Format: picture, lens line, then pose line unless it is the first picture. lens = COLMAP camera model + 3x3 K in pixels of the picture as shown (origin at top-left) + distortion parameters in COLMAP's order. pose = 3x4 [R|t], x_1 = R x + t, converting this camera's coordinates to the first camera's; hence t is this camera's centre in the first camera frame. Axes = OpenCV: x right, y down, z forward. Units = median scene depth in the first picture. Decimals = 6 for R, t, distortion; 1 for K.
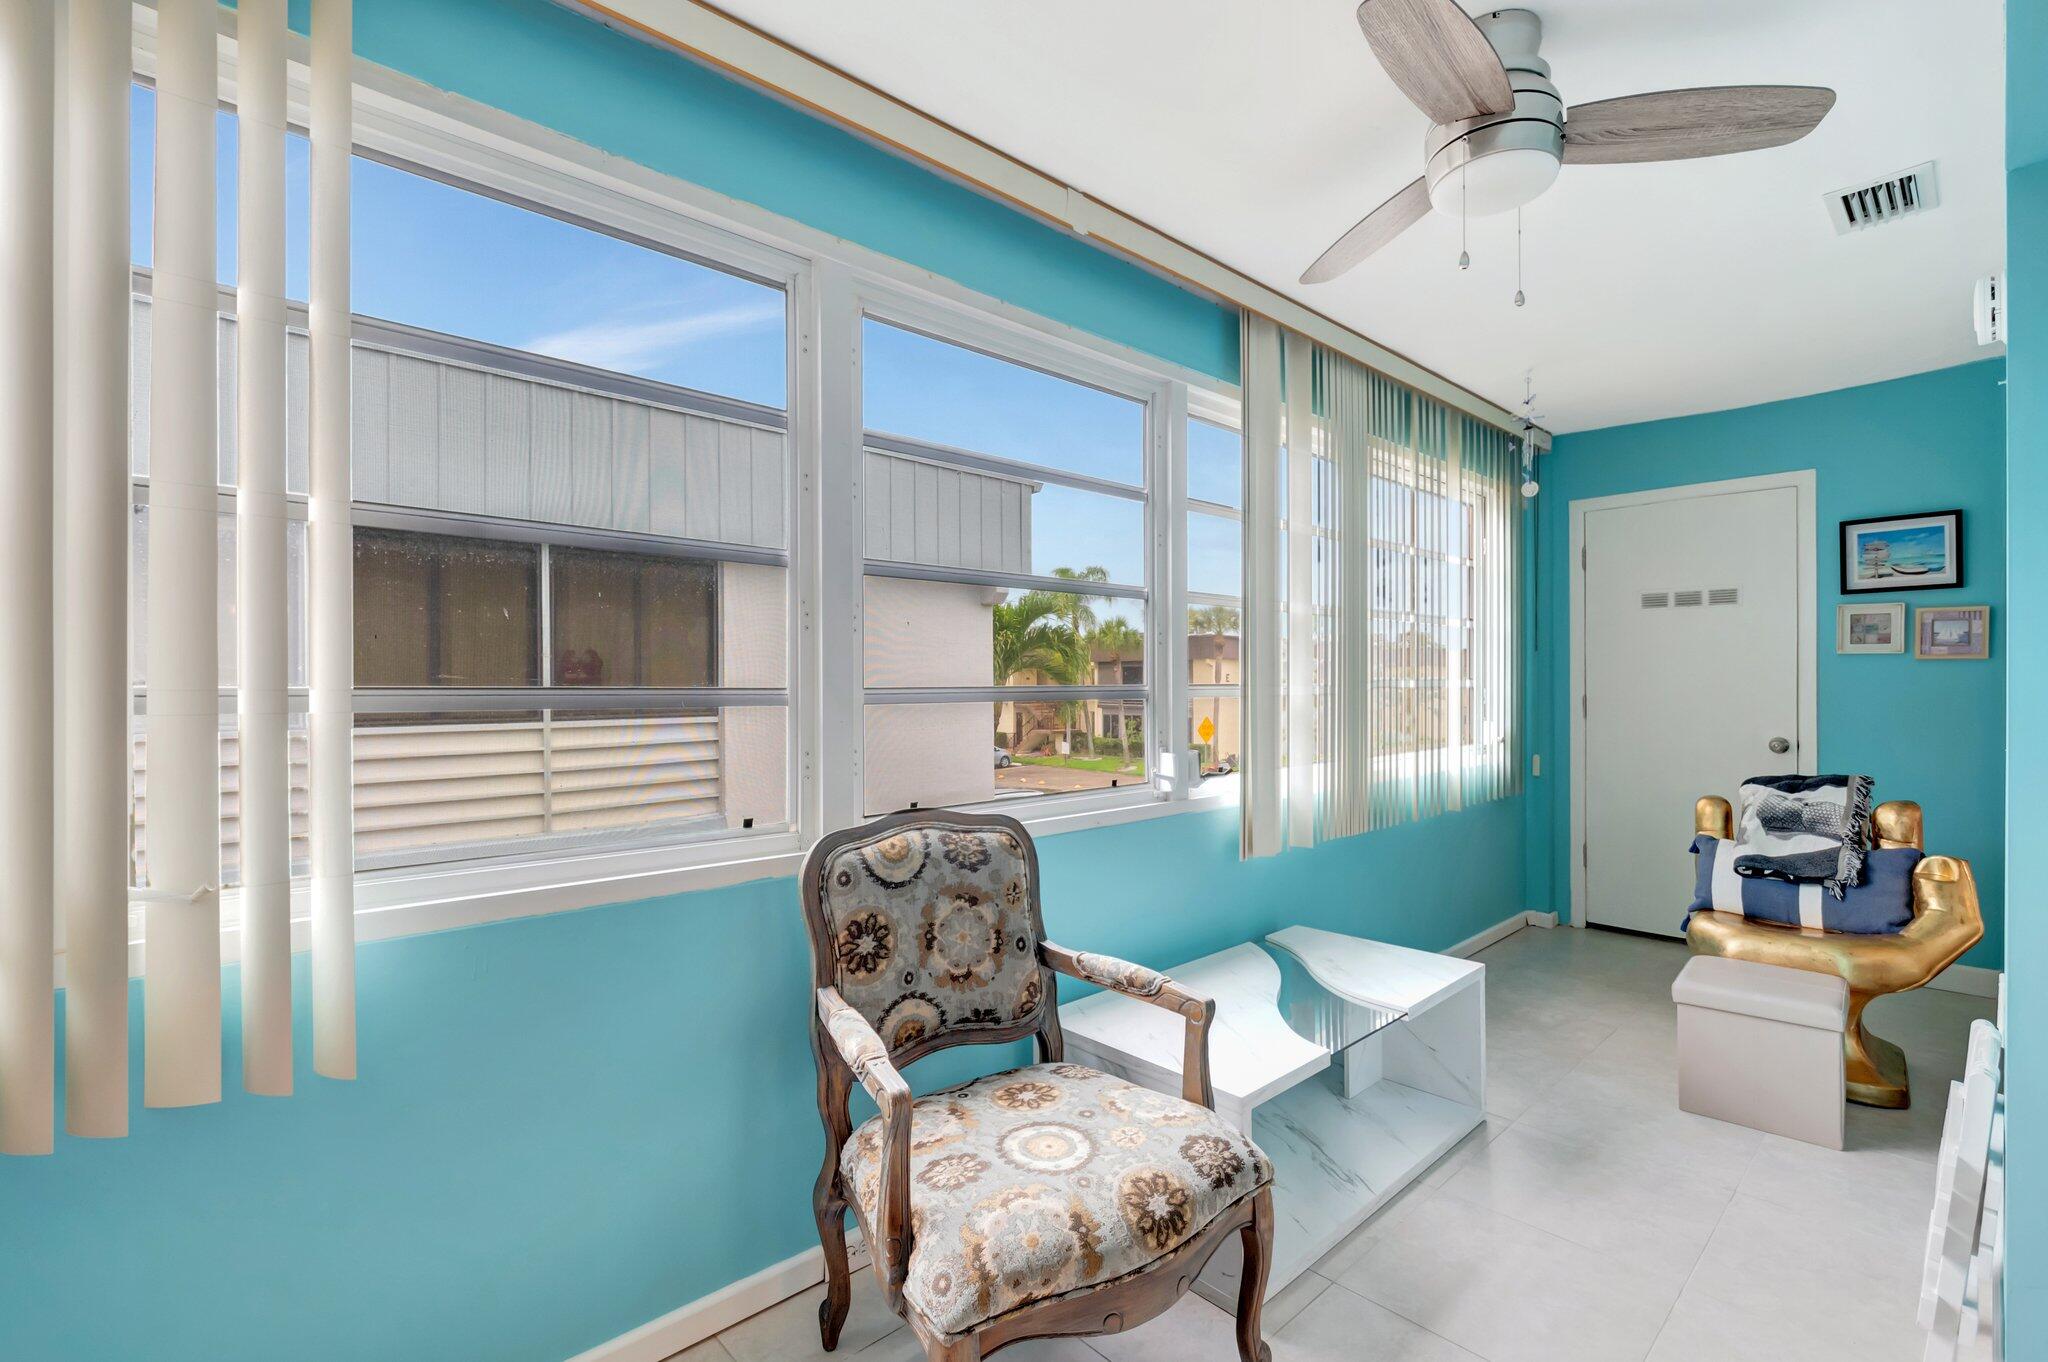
lens RADIAL K [[908.1, 0, 1042.2], [0, 908.1, 684.1], [0, 0, 1]] dist [0.000458, 0.000082]
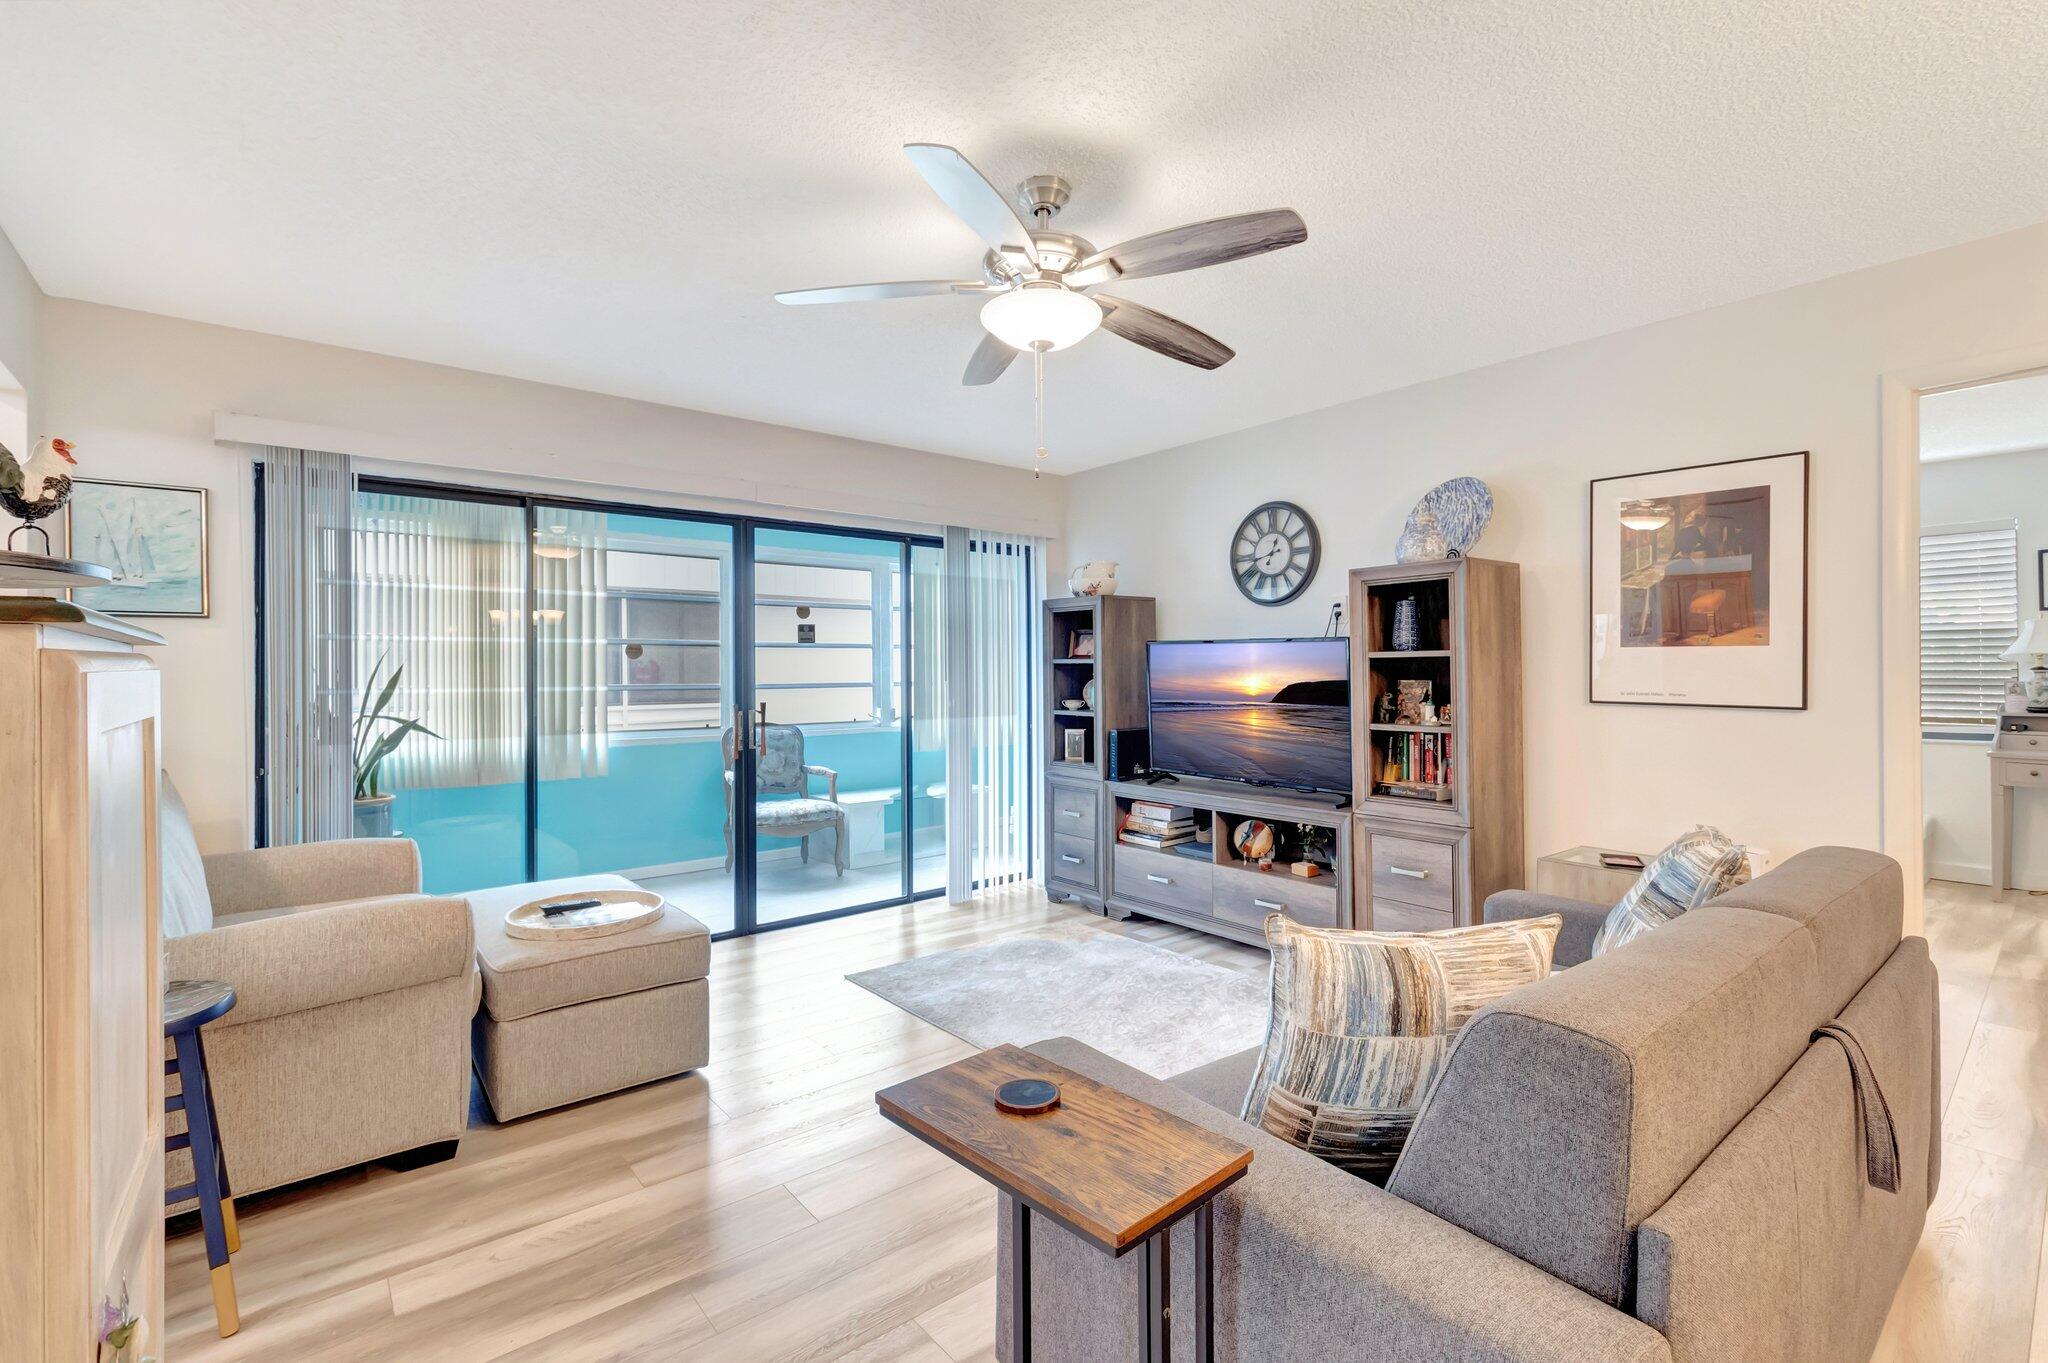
lens RADIAL K [[897.7, 0, 1029.7], [0, 897.7, 665.6], [0, 0, 1]] dist [-0.001072, -0.000638]
pose [[0.998279, -0.008164, -0.058079, 0.669552], [0.007400, 0.999884, -0.013350, -0.007906], [0.058181, 0.012897, 0.998223, -1.419800]]
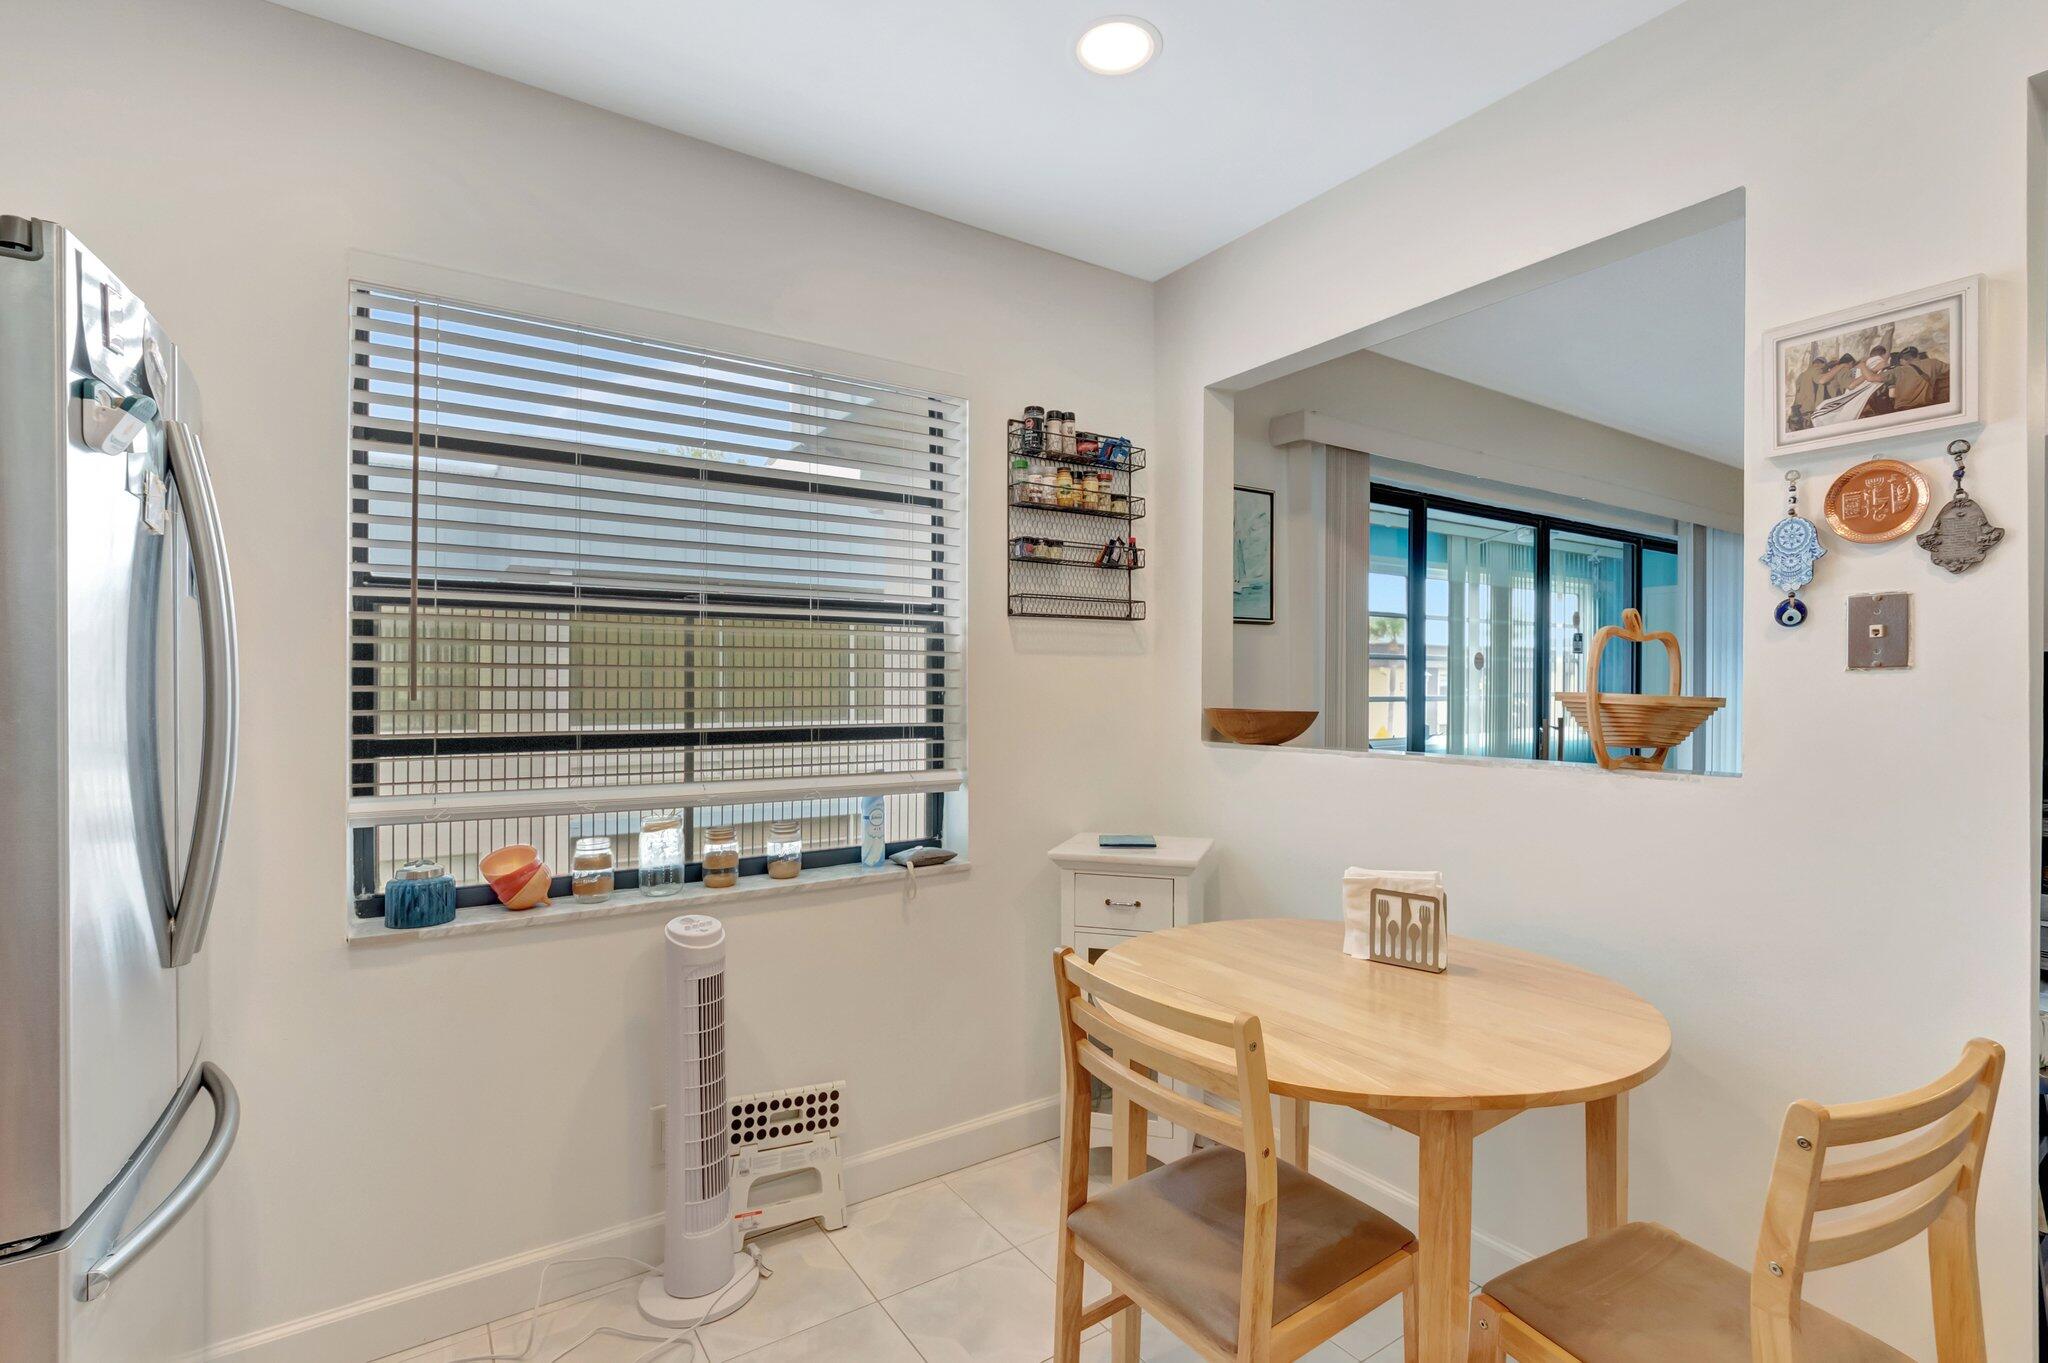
lens RADIAL K [[945.3, 0, 1024.0], [0, 945.3, 681.5], [0, 0, 1]] dist [0.000307, -0.000974]
pose [[0.986634, 0.003027, -0.162922, -0.448244], [-0.004194, 0.999968, -0.006818, -0.011150], [0.162896, 0.007411, 0.986615, -1.542347]]
